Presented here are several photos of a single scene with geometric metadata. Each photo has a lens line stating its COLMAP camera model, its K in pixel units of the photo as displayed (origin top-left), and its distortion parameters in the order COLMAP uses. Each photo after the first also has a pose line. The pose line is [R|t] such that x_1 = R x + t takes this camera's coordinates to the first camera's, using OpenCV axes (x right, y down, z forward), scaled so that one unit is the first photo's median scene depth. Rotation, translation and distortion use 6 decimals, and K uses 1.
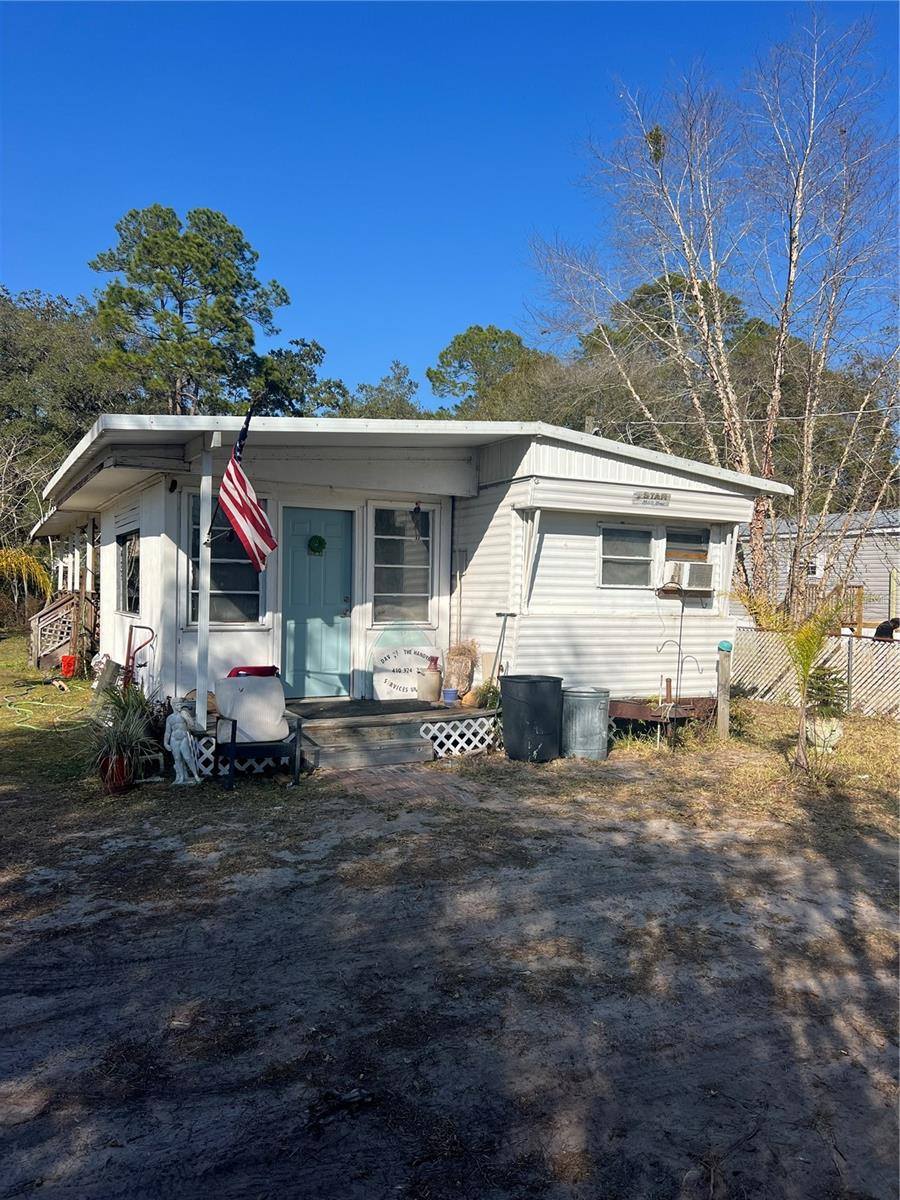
lens RADIAL K [[882.4, 0, 463.4], [0, 882.4, 607.0], [0, 0, 1]] dist [0.046034, -0.067080]
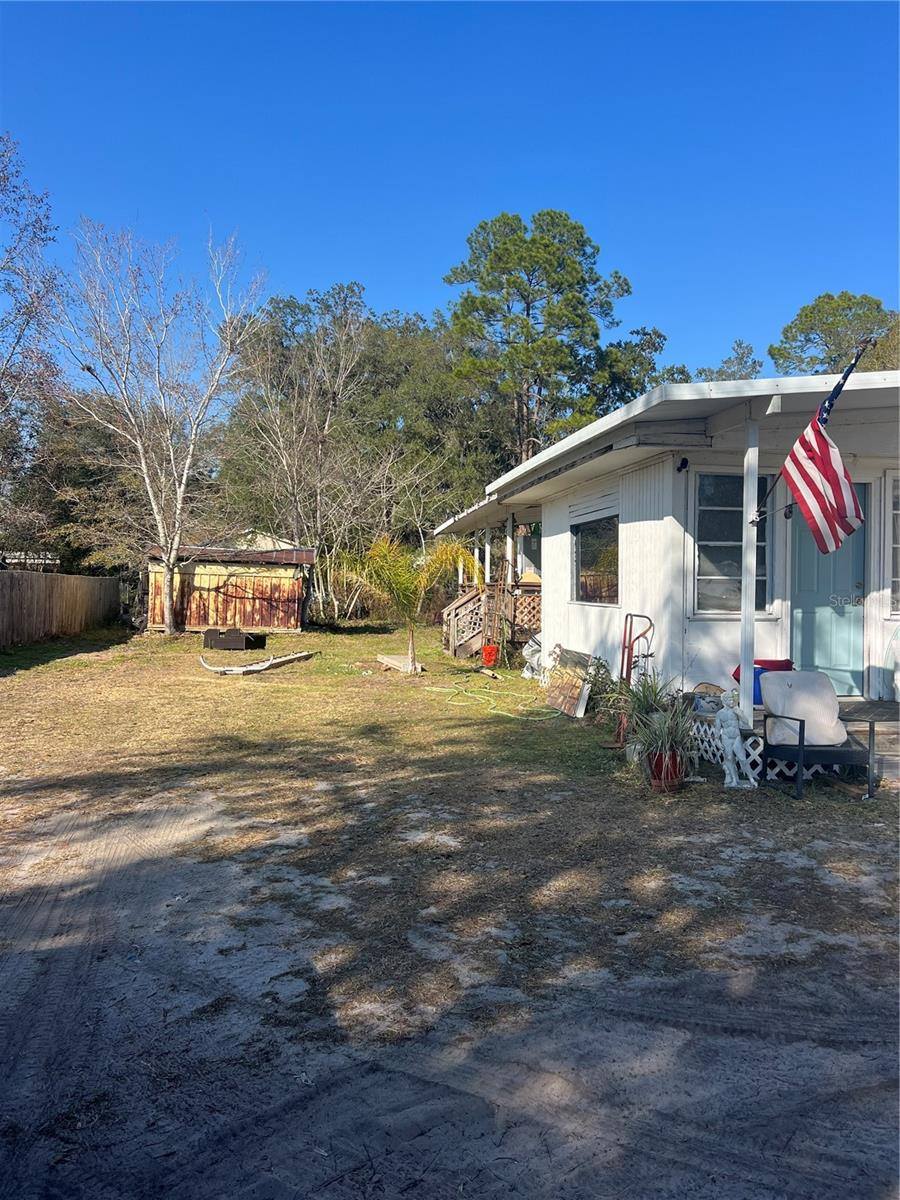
lens RADIAL K [[882.4, 0, 463.4], [0, 882.4, 607.0], [0, 0, 1]] dist [0.046034, -0.067080]
pose [[0.940927, -0.000968, -0.338608, -0.201335], [0.002828, 0.999984, 0.004999, 0.007134], [0.338597, -0.005661, 0.940914, 0.038377]]
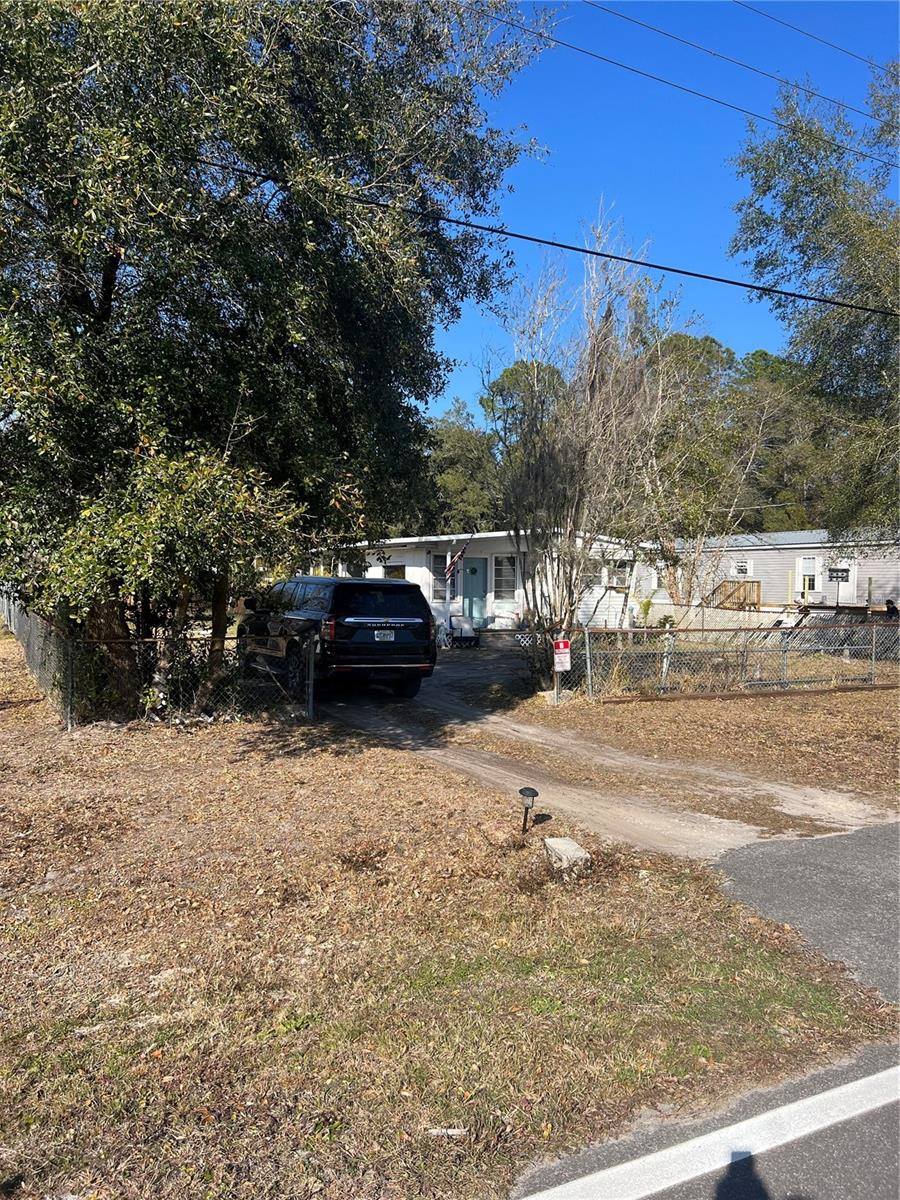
lens RADIAL K [[910.4, 0, 463.8], [0, 910.4, 604.1], [0, 0, 1]] dist [0.049297, -0.048636]
pose [[0.999039, -0.004287, -0.043615, -0.073915], [0.004583, 0.999967, 0.006685, 0.011469], [0.043585, -0.006878, 0.999026, -1.726634]]
